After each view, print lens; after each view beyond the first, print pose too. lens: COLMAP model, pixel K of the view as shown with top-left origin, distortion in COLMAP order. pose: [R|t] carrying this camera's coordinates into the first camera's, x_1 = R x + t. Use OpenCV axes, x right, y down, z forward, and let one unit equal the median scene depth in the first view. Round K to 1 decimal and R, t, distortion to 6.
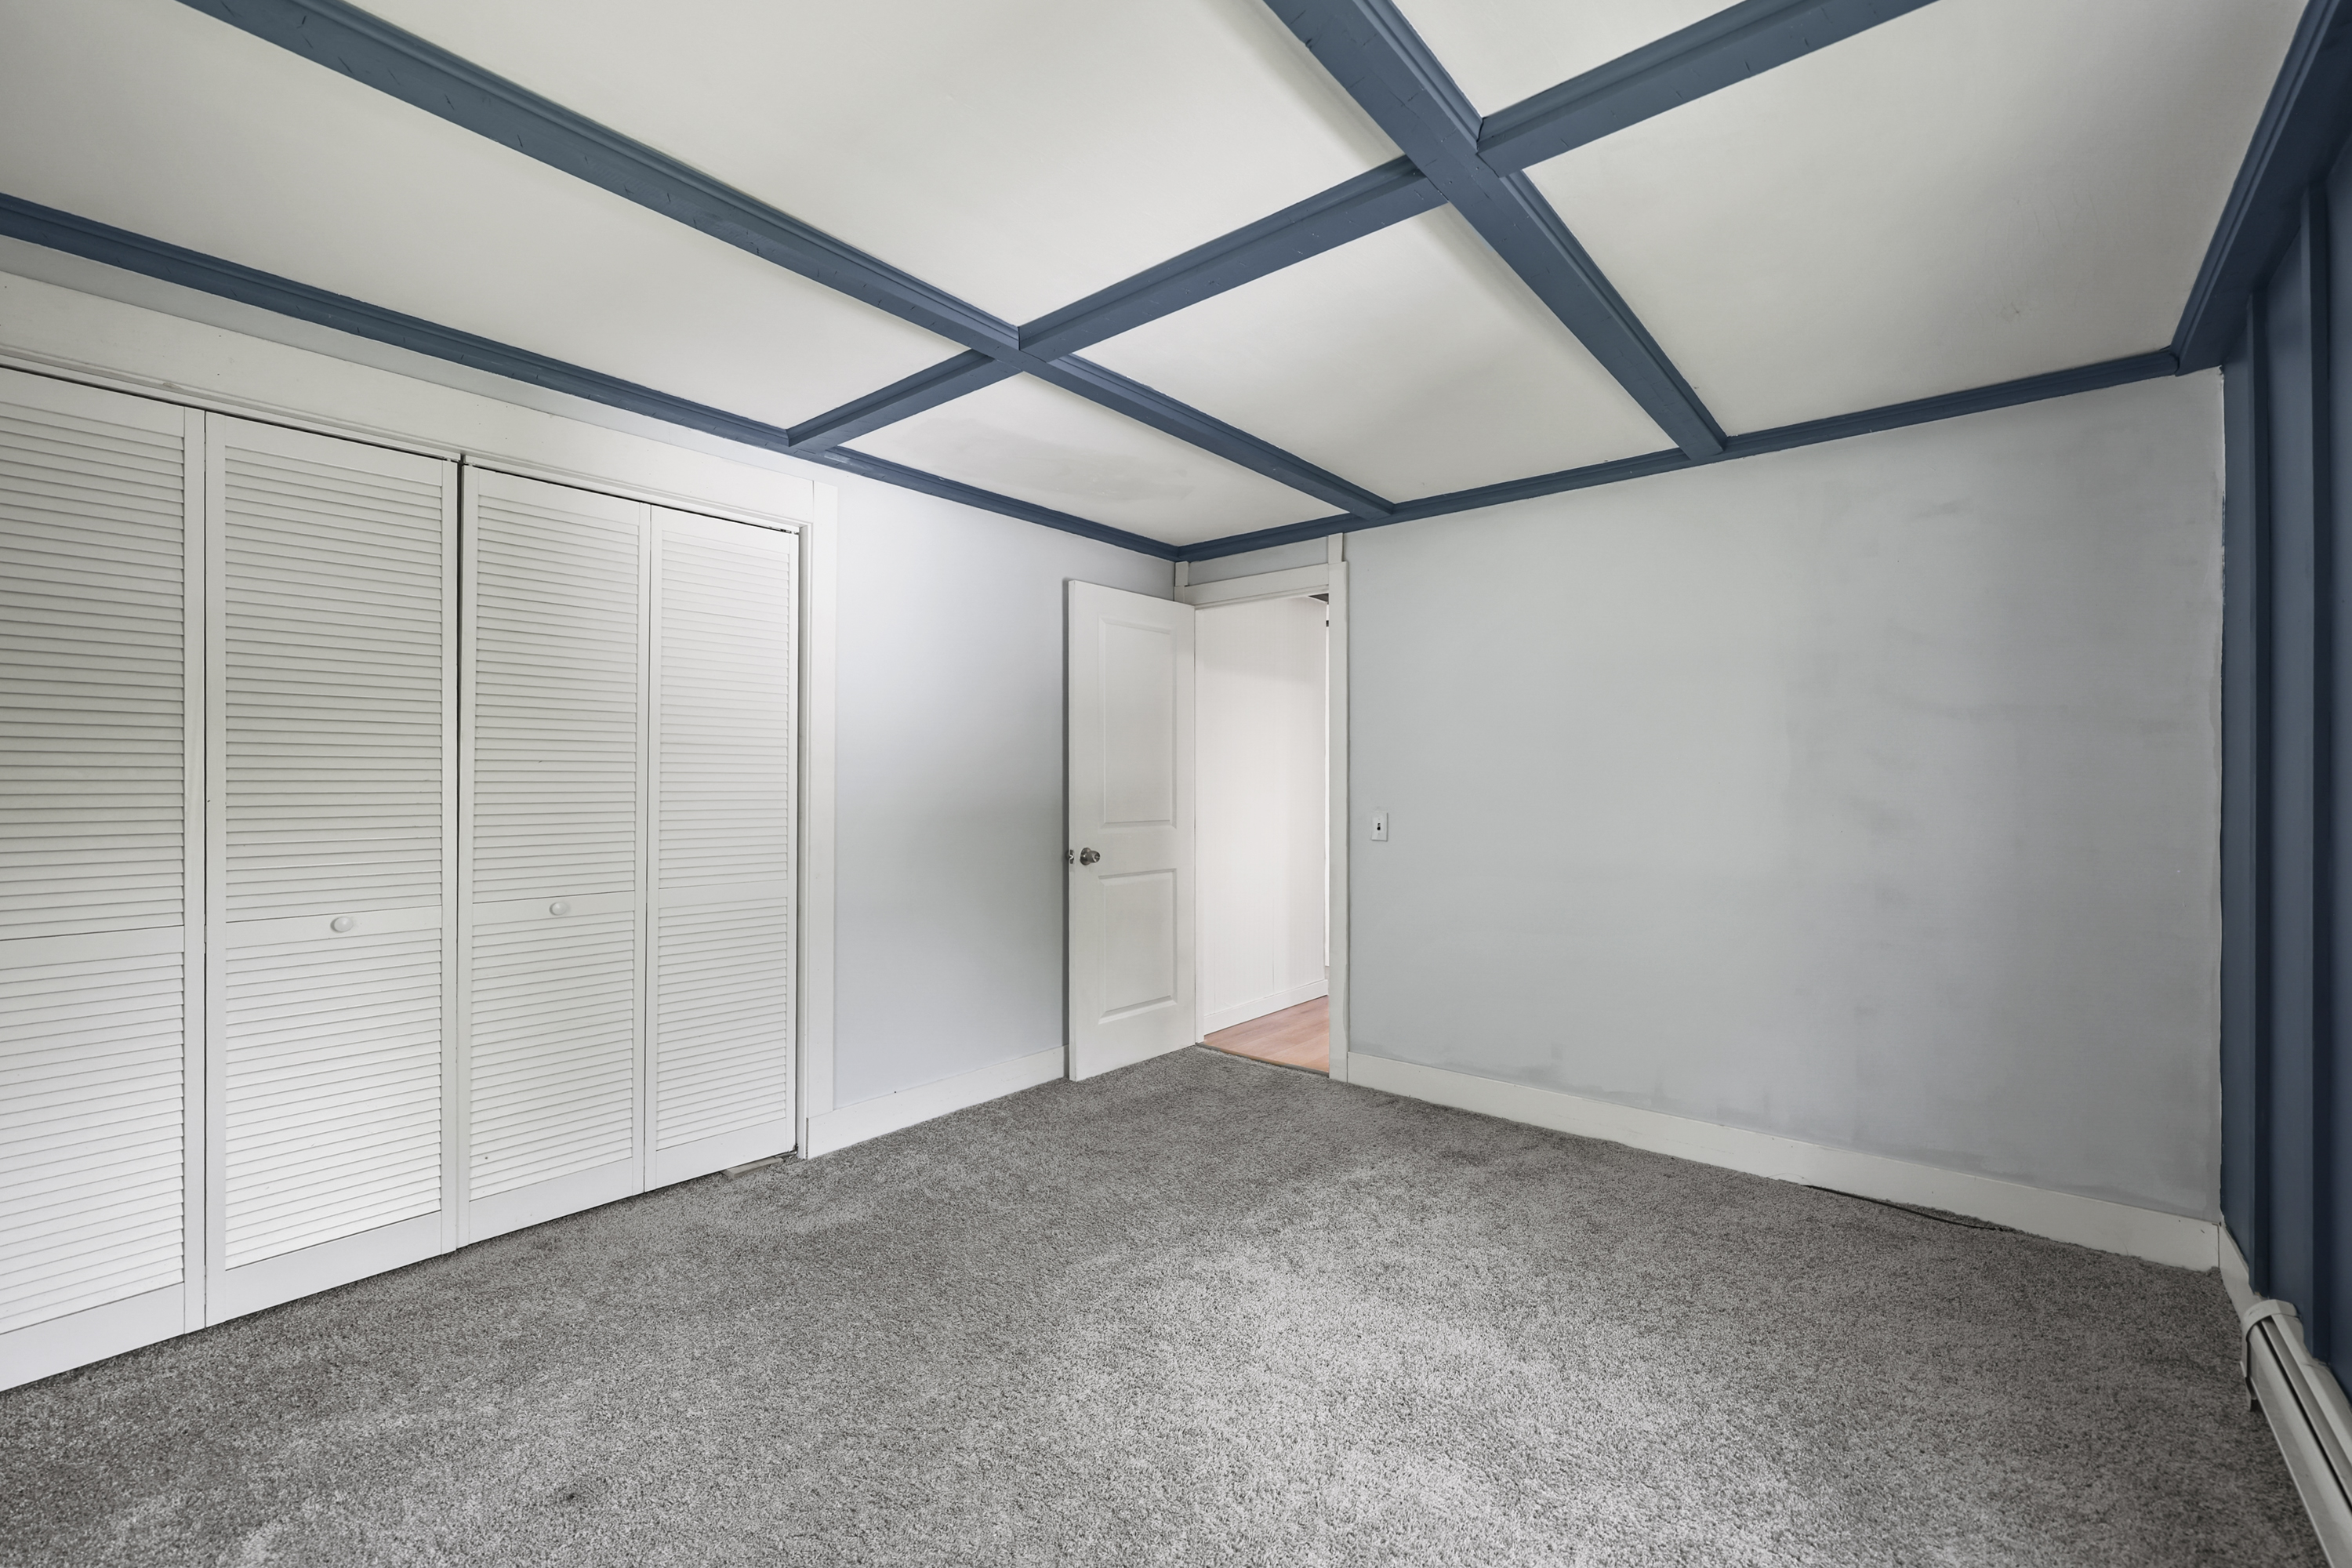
lens RADIAL K [[957.1, 0, 1188.6], [0, 957.1, 785.1], [0, 0, 1]] dist [-0.004548, -0.000123]
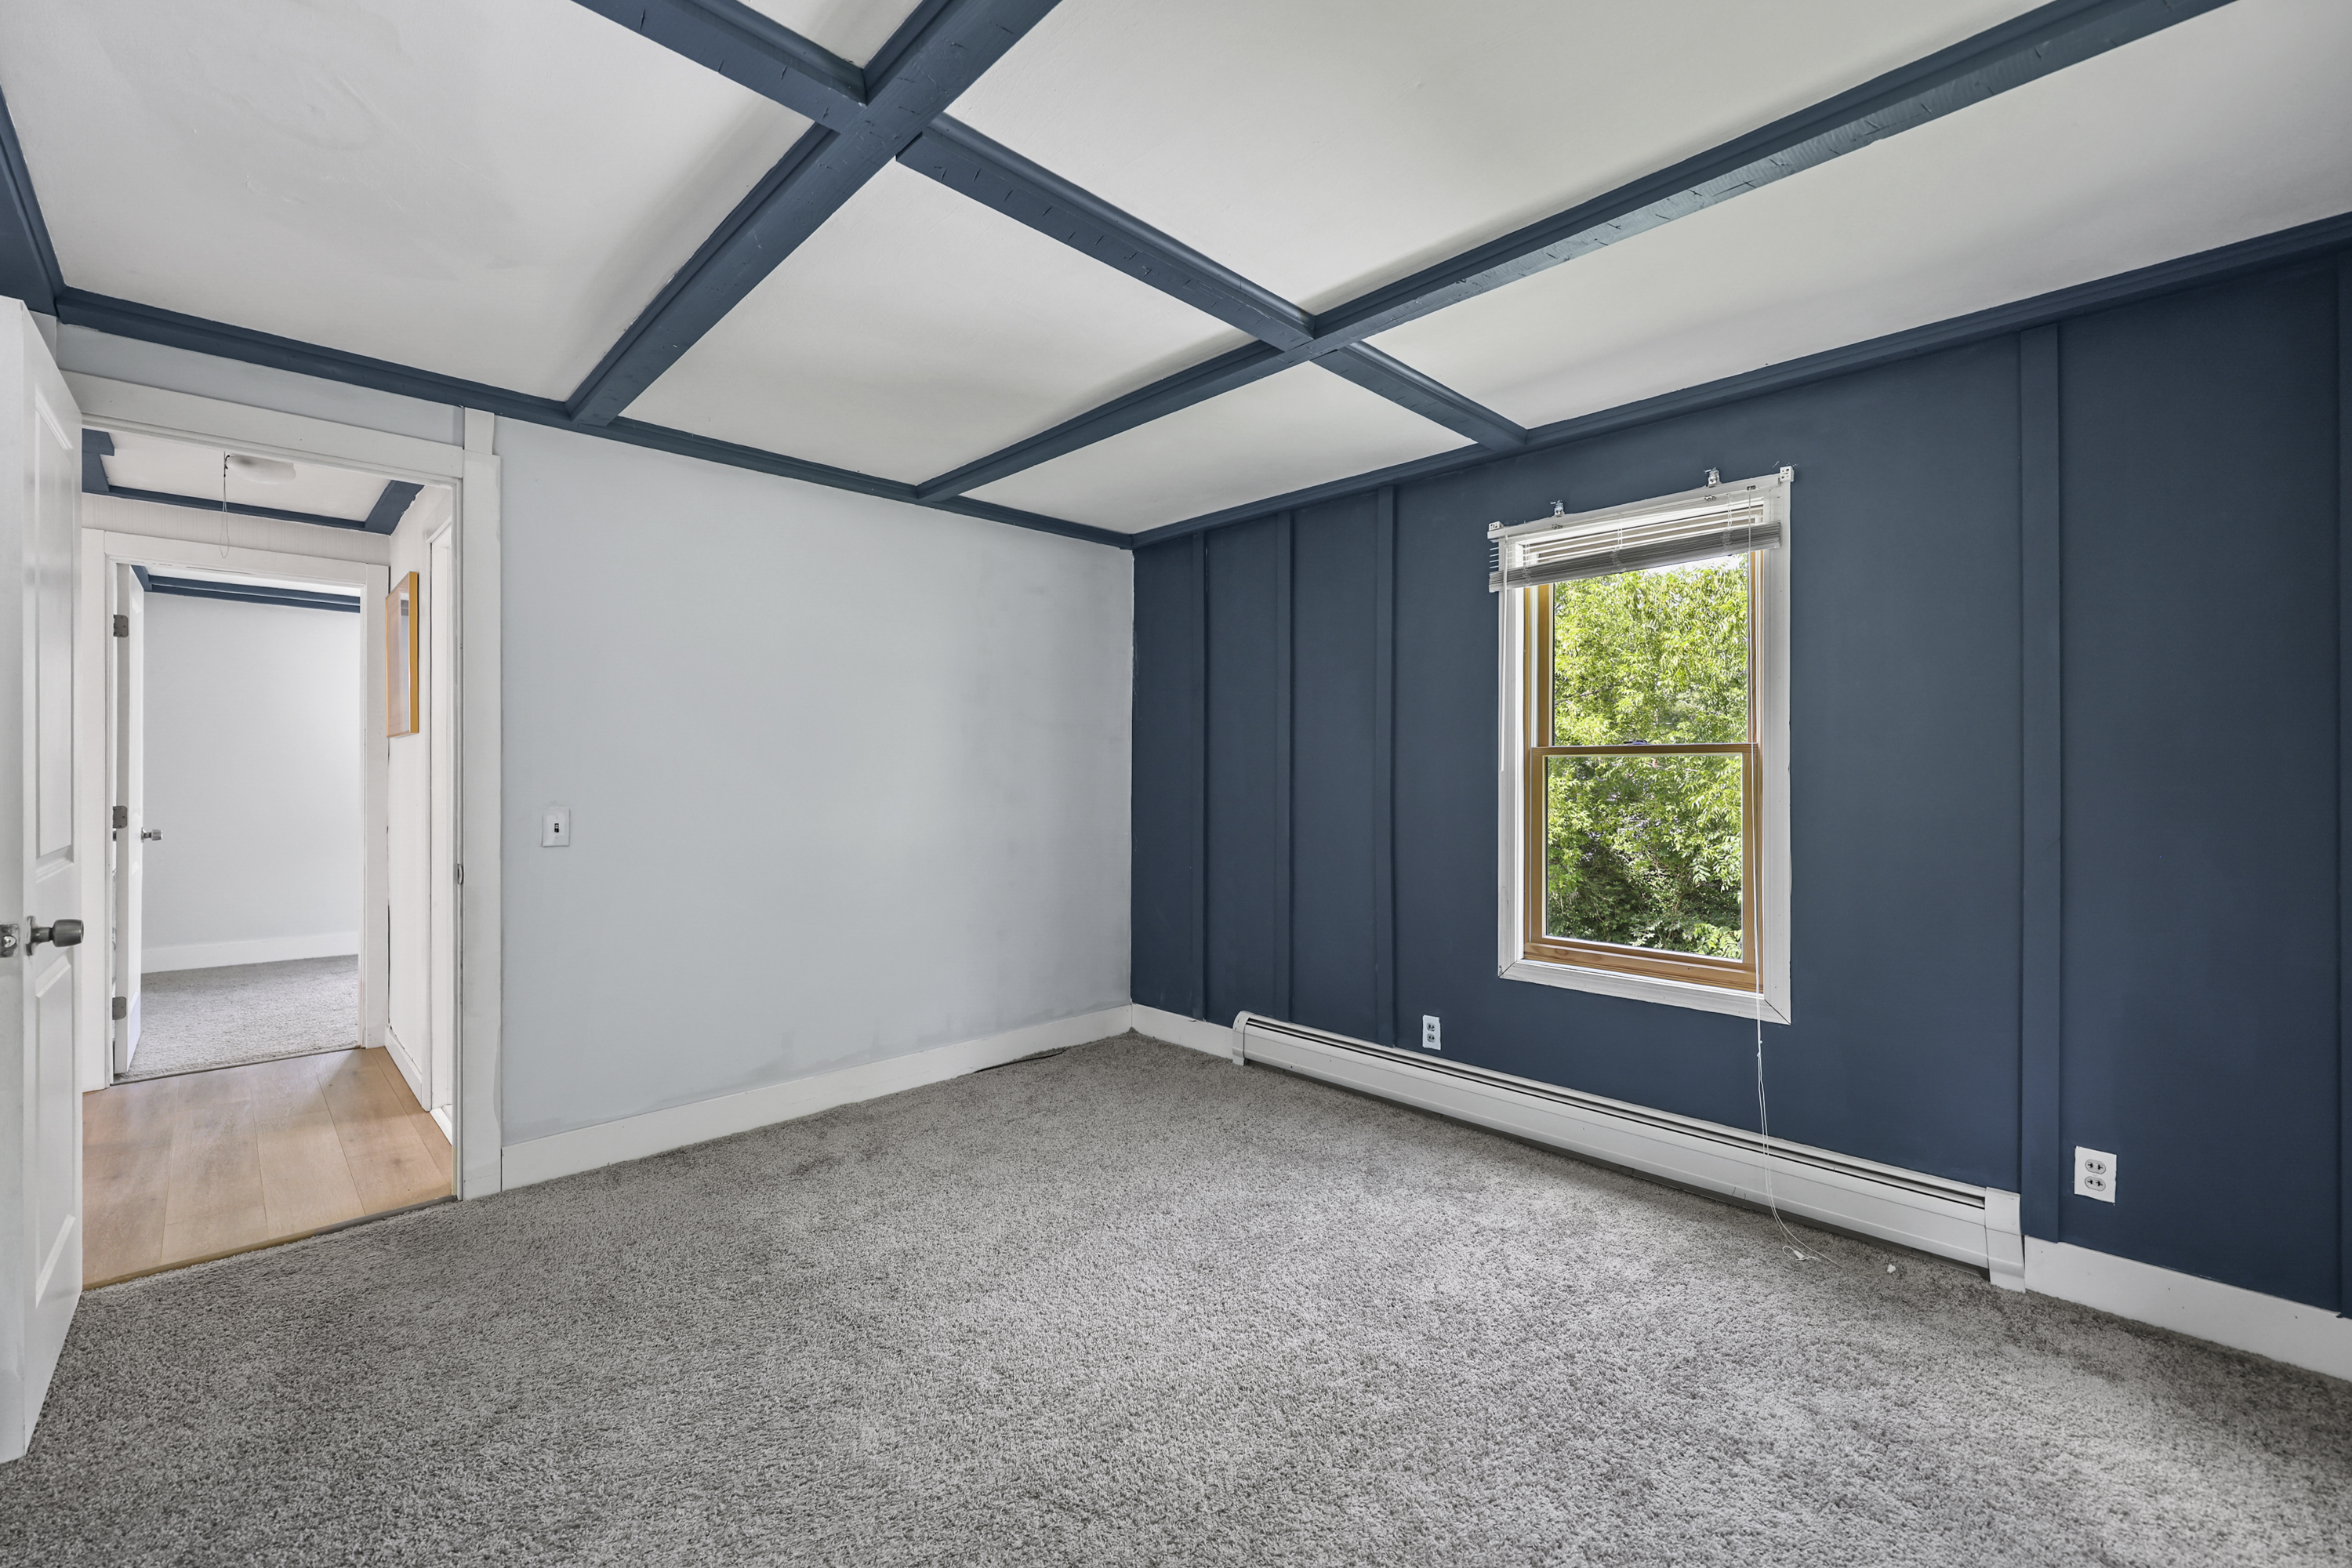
lens RADIAL K [[957.1, 0, 1171.9], [0, 957.1, 776.5], [0, 0, 1]] dist [-0.004548, -0.000123]
pose [[0.109101, -0.008338, 0.993996, -0.584246], [-0.004000, 0.999953, 0.008827, -0.006667], [-0.994023, -0.004939, 0.109063, 0.521407]]
